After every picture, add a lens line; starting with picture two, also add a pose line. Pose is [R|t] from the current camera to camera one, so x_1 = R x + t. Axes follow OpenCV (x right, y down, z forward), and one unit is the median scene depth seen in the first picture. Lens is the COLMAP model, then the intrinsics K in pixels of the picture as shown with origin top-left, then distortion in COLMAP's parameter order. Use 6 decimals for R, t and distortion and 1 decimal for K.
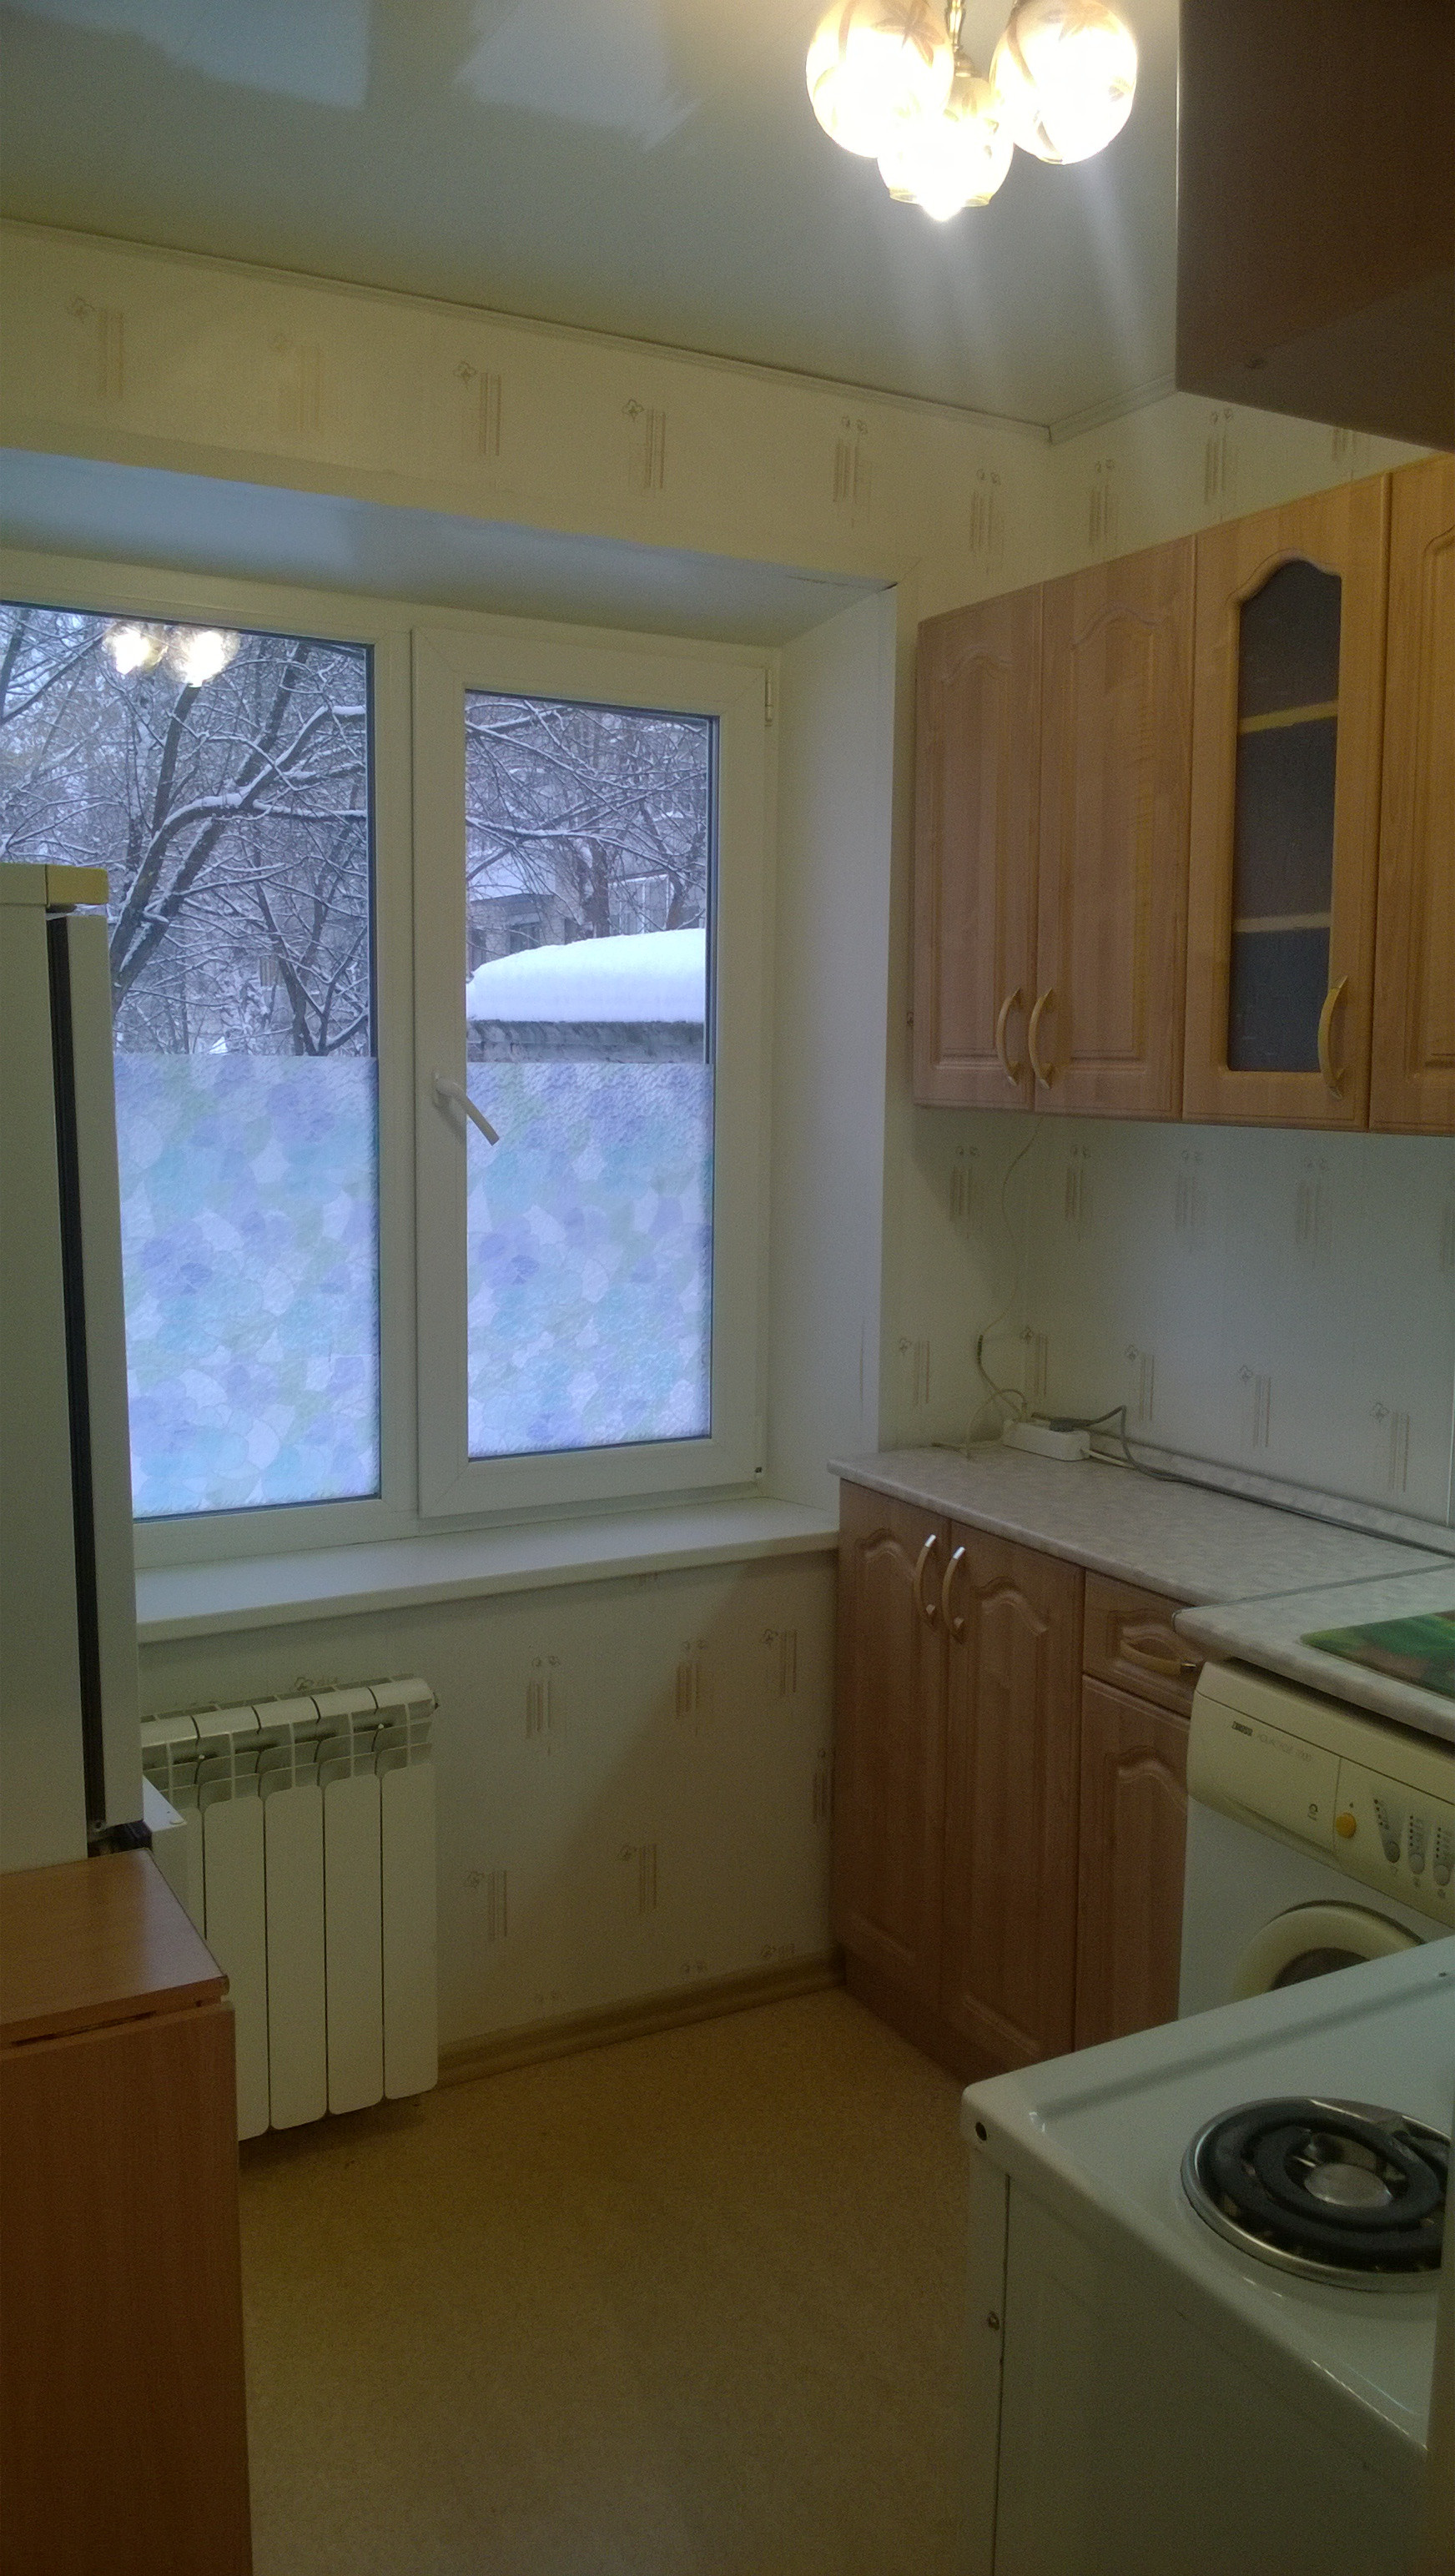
lens RADIAL K [[1957.6, 0, 726.6], [0, 1957.6, 1283.7], [0, 0, 1]] dist [0.046263, -0.107304]
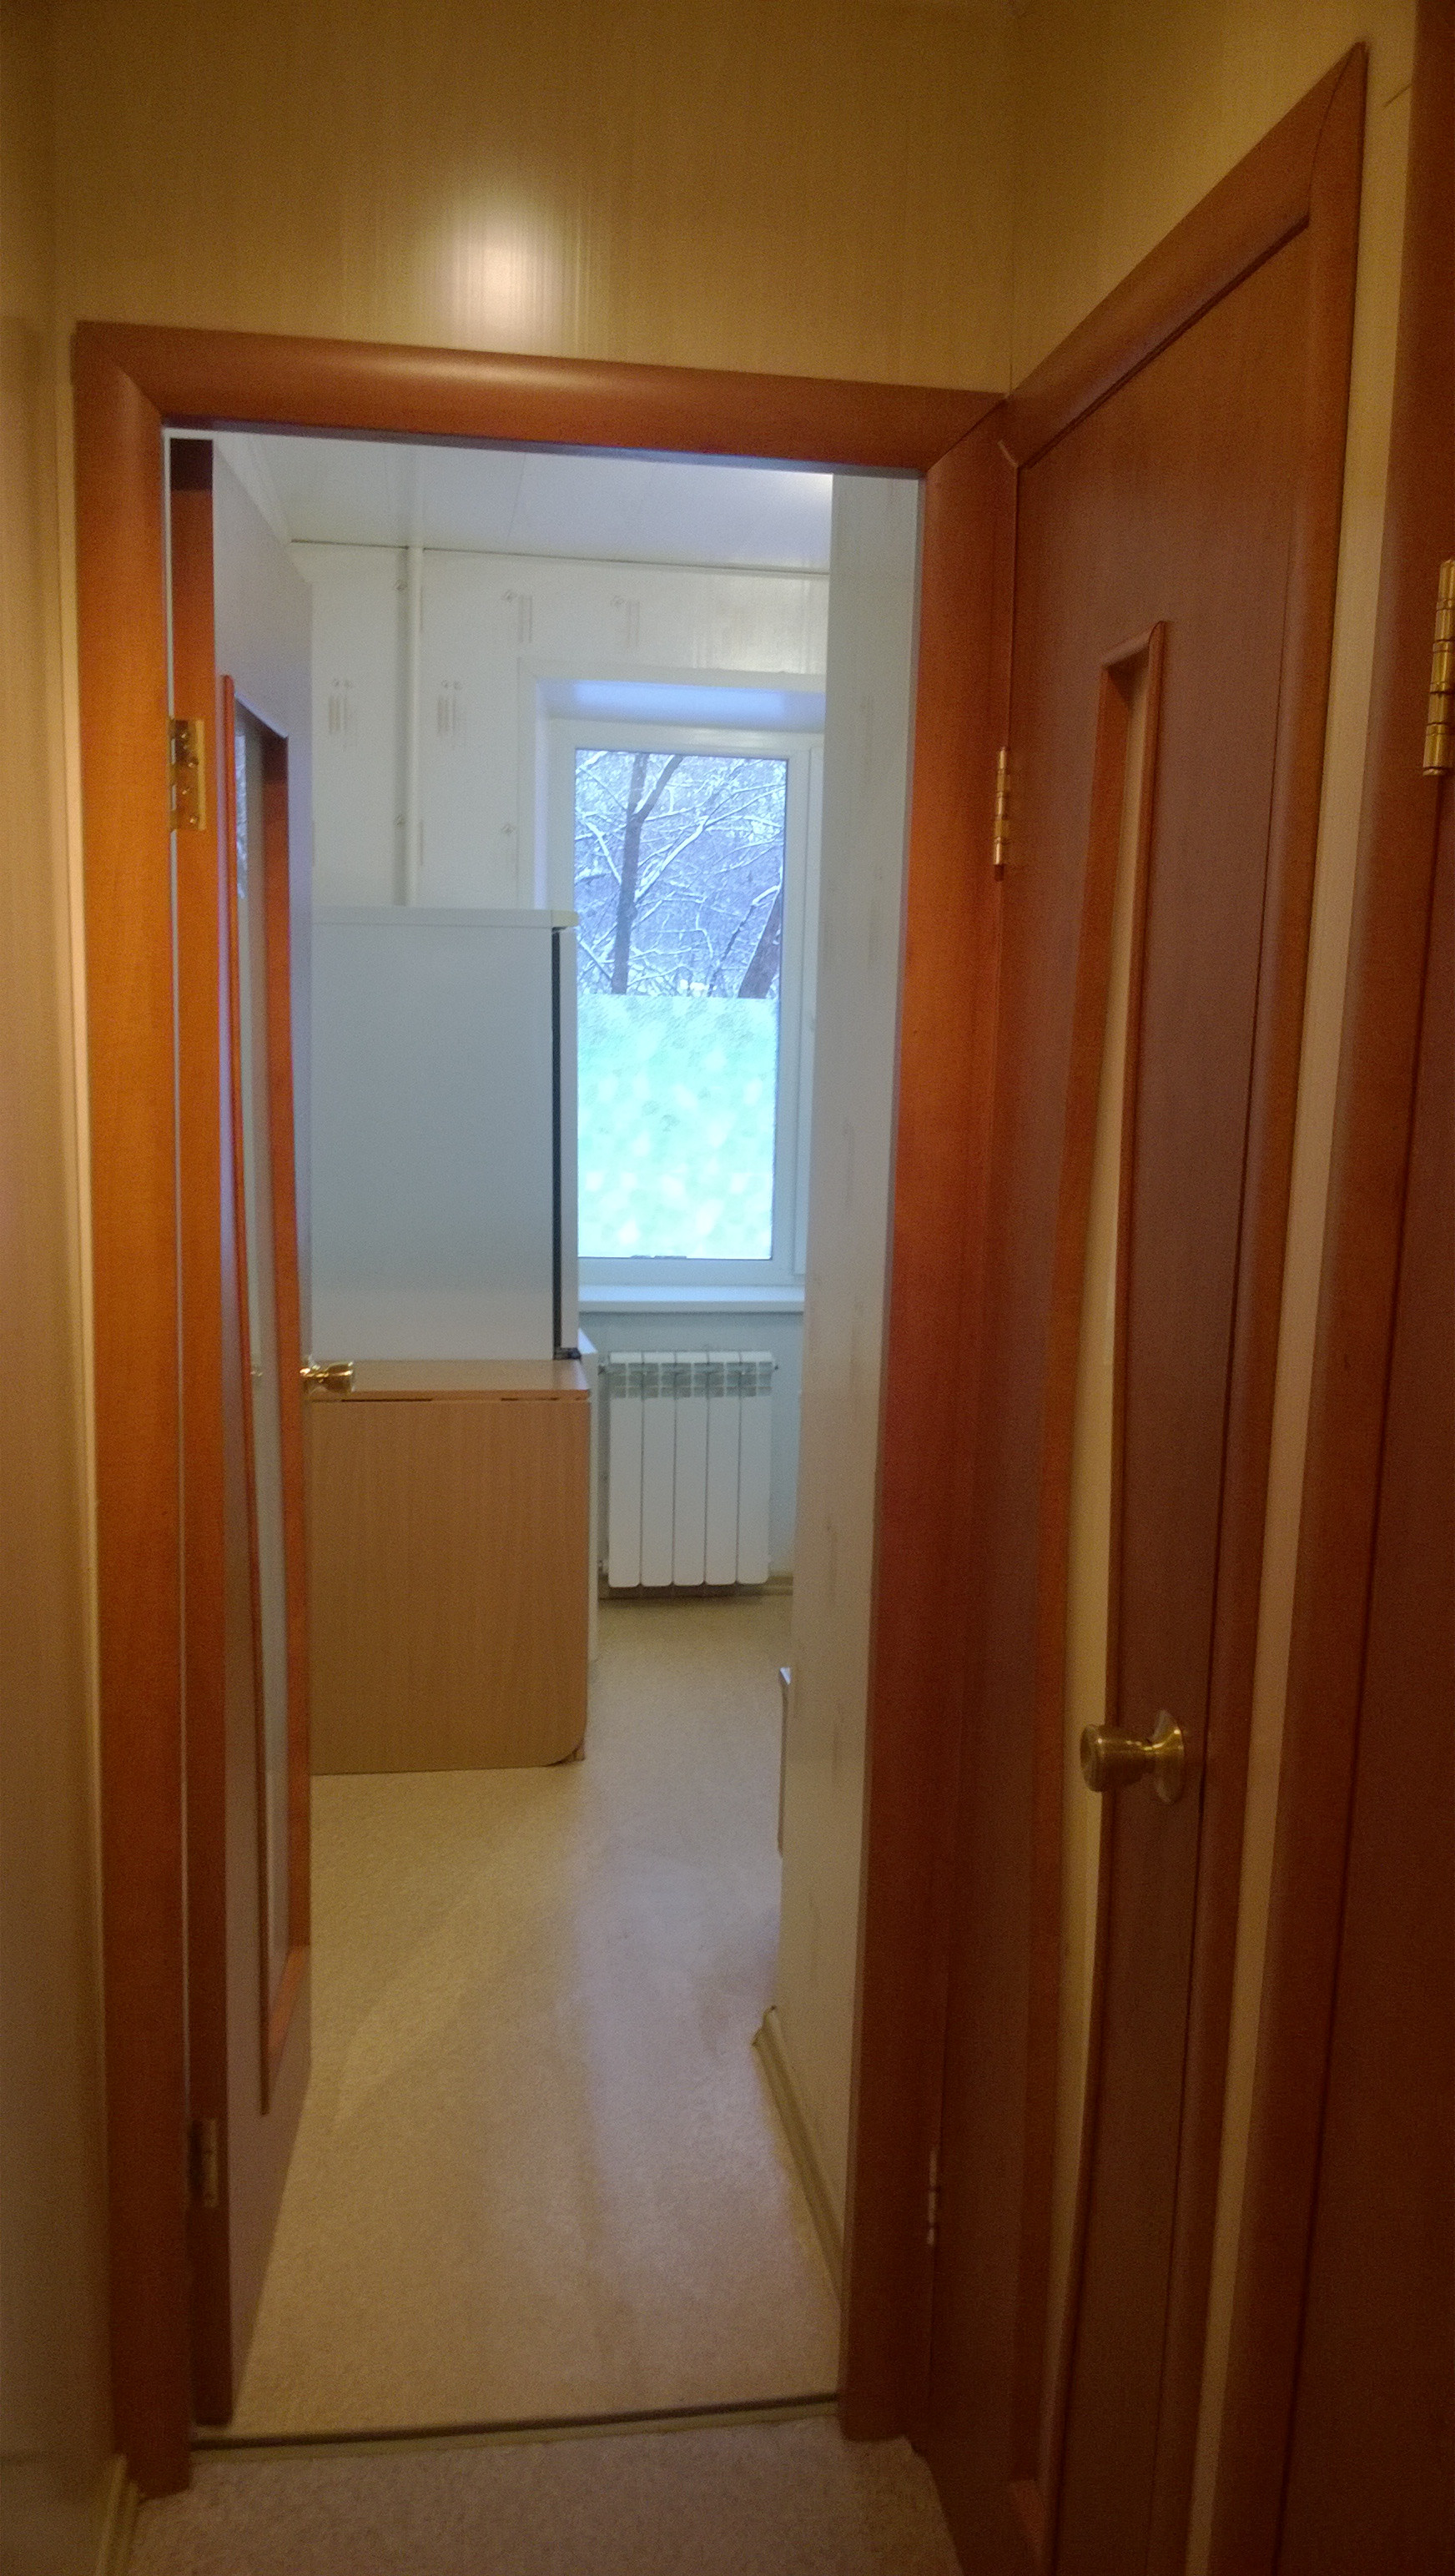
lens RADIAL K [[1957.6, 0, 727.9], [0, 1957.6, 1293.7], [0, 0, 1]] dist [0.046263, -0.107304]
pose [[0.936719, 0.066830, -0.343643, 0.464846], [-0.056324, 0.997592, 0.040477, 0.089580], [0.345521, -0.018561, 0.938228, -0.756361]]
